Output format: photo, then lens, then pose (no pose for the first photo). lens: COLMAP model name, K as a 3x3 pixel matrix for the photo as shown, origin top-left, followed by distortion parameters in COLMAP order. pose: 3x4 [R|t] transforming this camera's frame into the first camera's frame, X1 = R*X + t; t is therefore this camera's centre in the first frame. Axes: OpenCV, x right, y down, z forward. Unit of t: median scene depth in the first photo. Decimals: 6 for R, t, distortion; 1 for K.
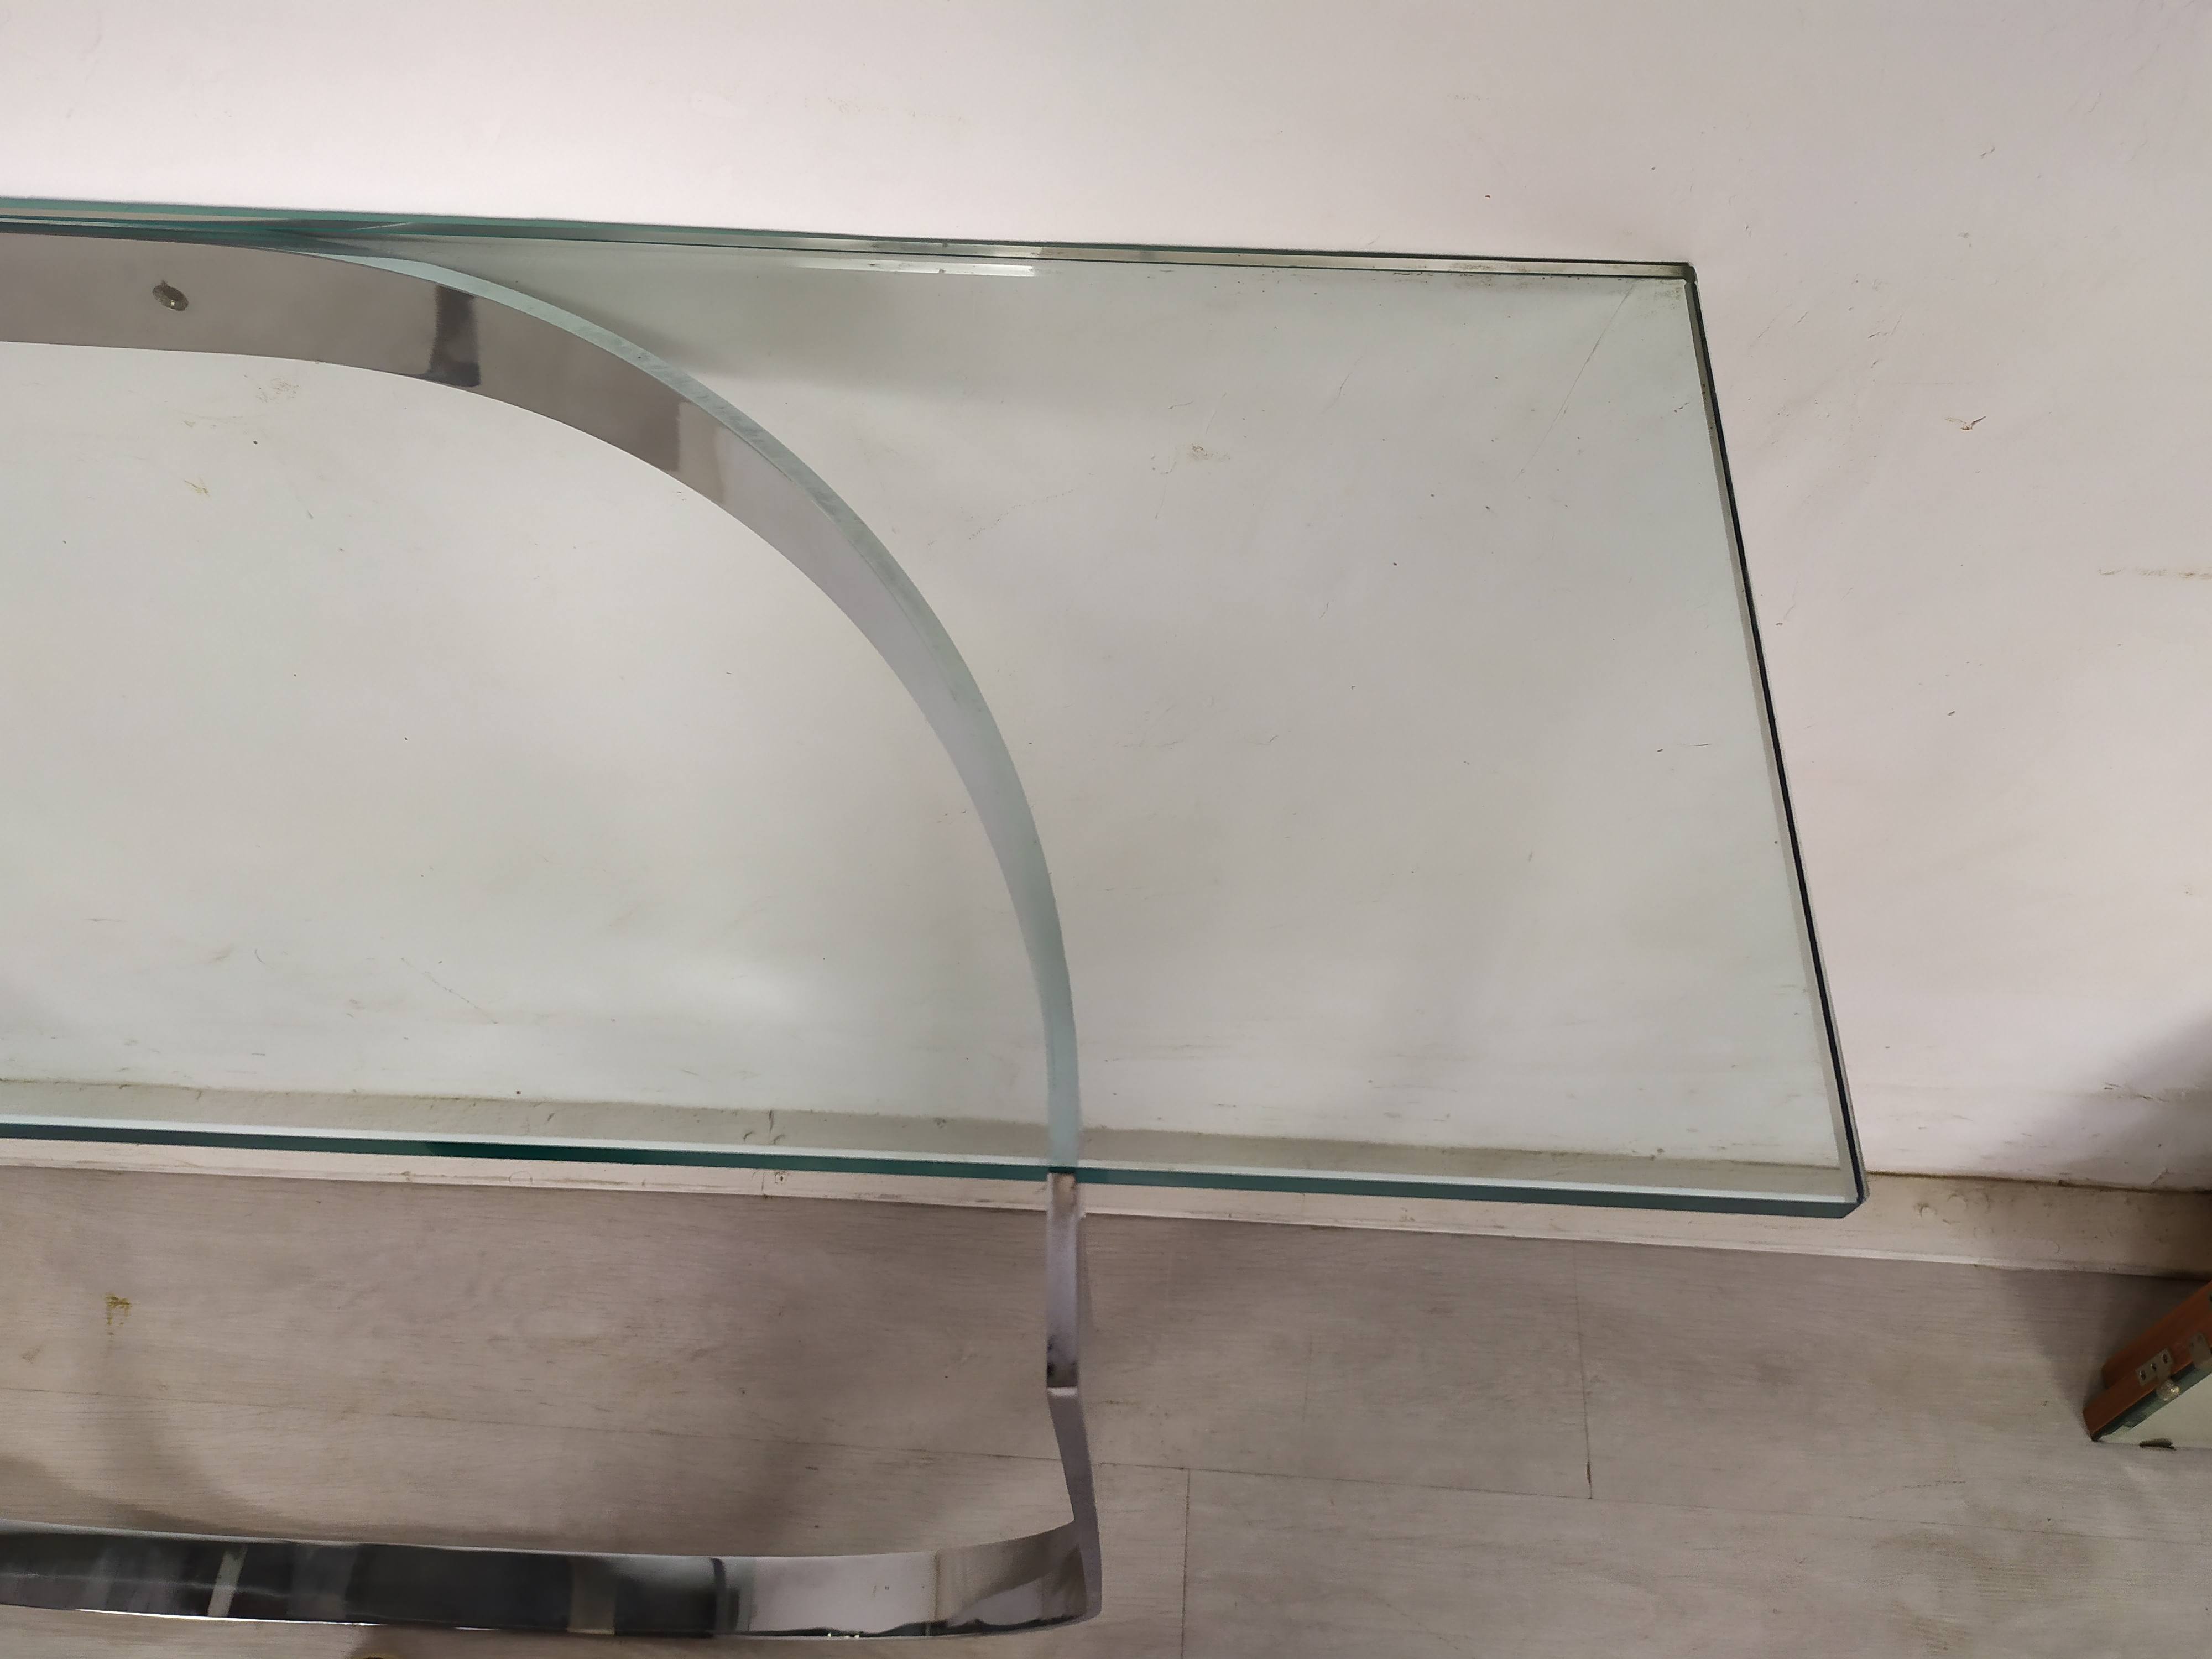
lens RADIAL K [[1680.7, 0, 1106.0], [0, 1680.7, 829.5], [0, 0, 1]] dist [0.070204, -0.090238]
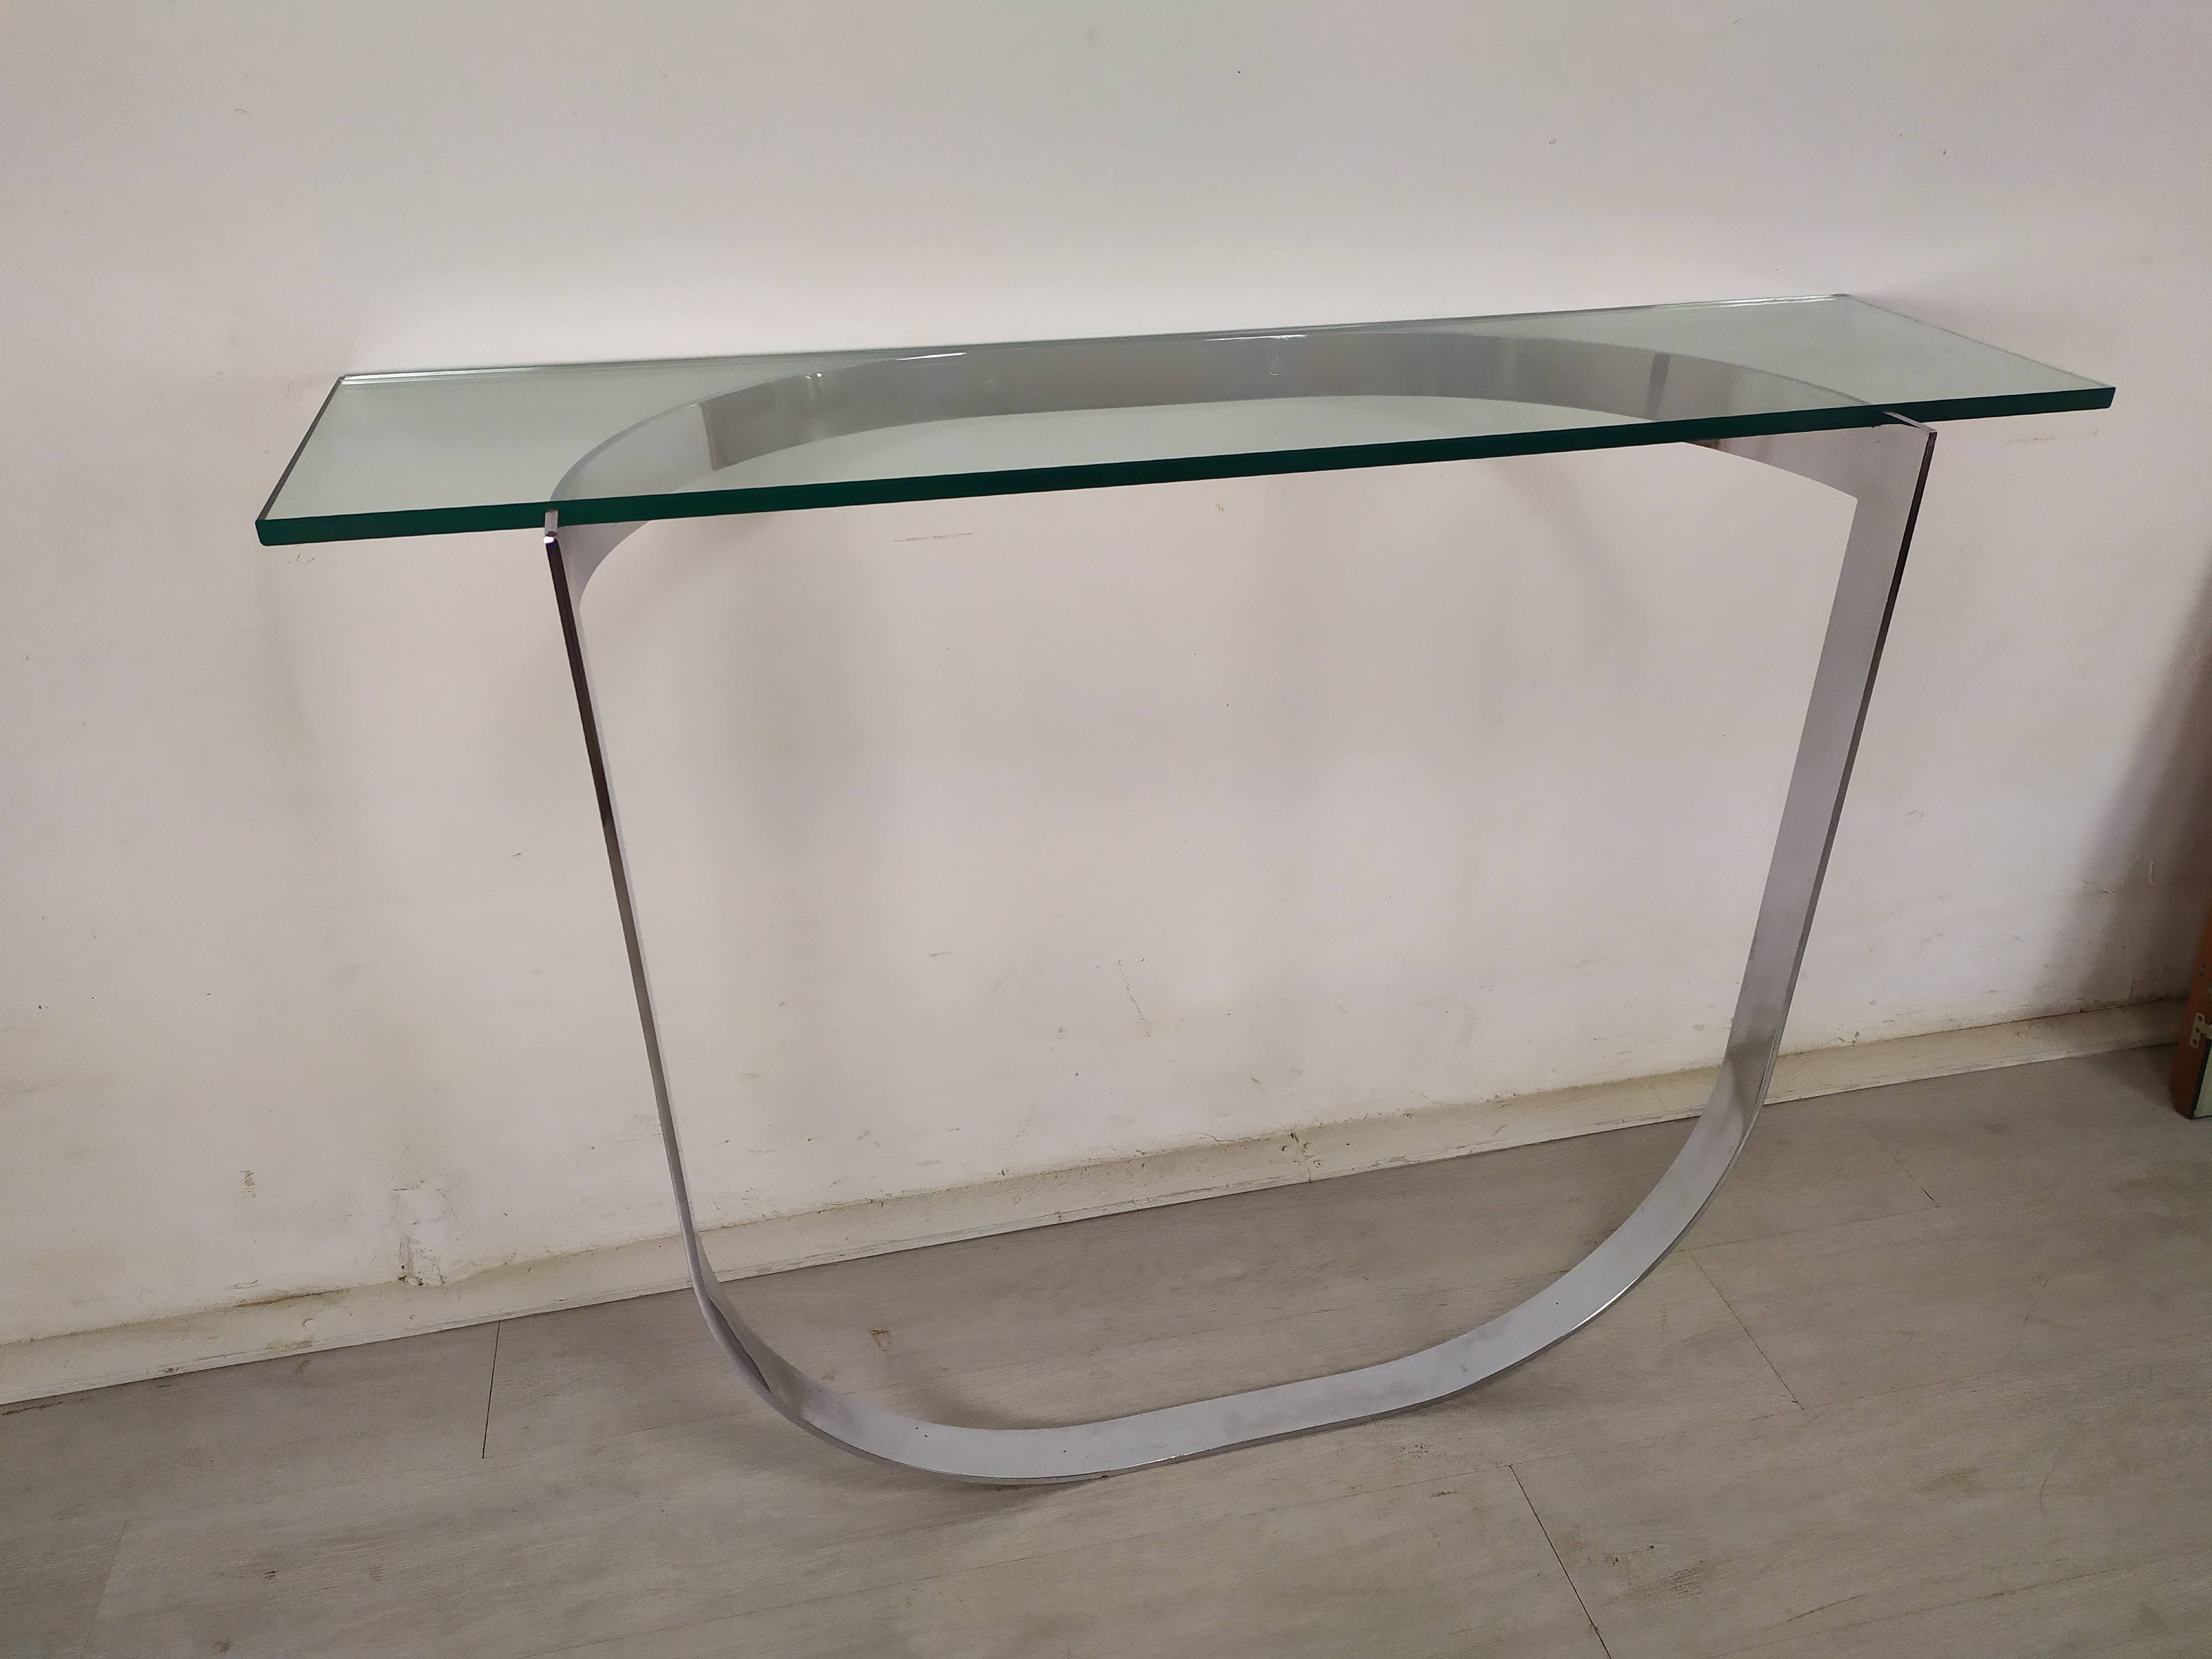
lens RADIAL K [[1664.7, 0, 1106.0], [0, 1664.7, 829.5], [0, 0, 1]] dist [0.007523, -0.011814]
pose [[0.960059, -0.141189, 0.241561, -0.667425], [0.244676, 0.842426, -0.480054, 0.601700], [-0.135719, 0.519985, 0.843325, -0.264448]]
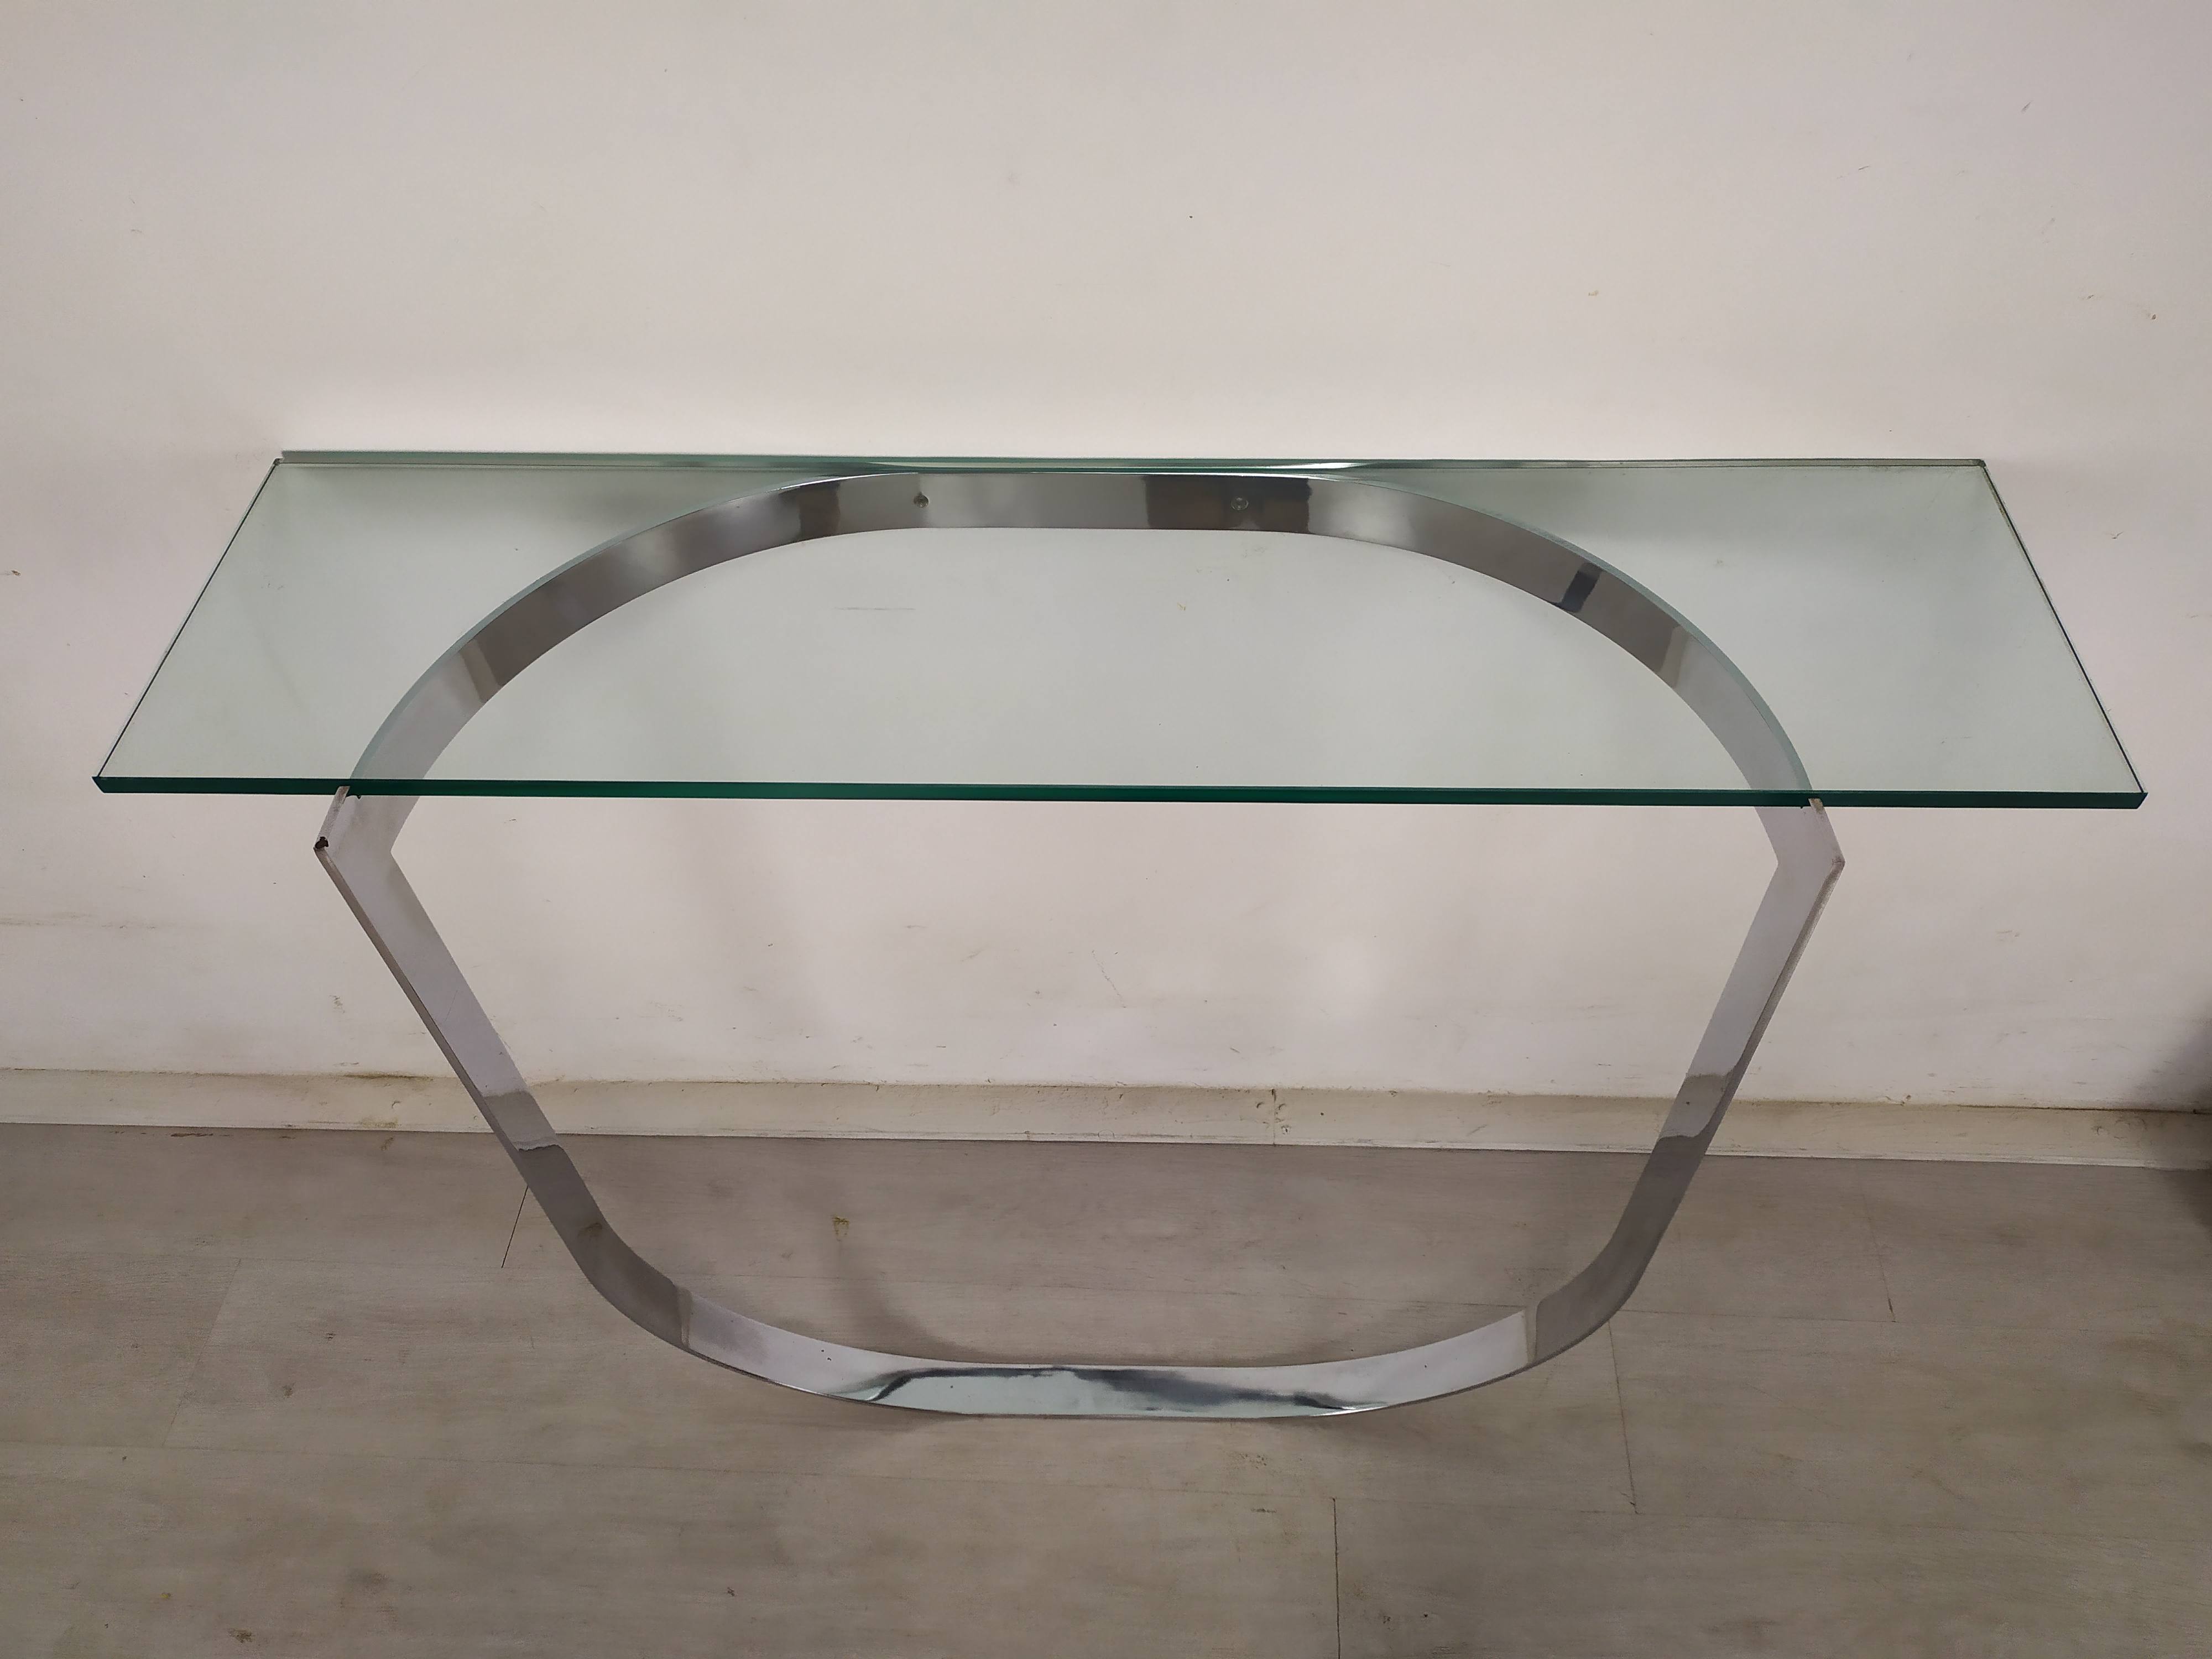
lens RADIAL K [[1683.3, 0, 1109.2], [0, 1683.3, 835.5], [0, 0, 1]] dist [0.009360, -0.006859]
pose [[0.999473, -0.026877, -0.018227, -0.319249], [0.022914, 0.981384, -0.190682, 0.236037], [0.023012, 0.190164, 0.981483, -0.456591]]
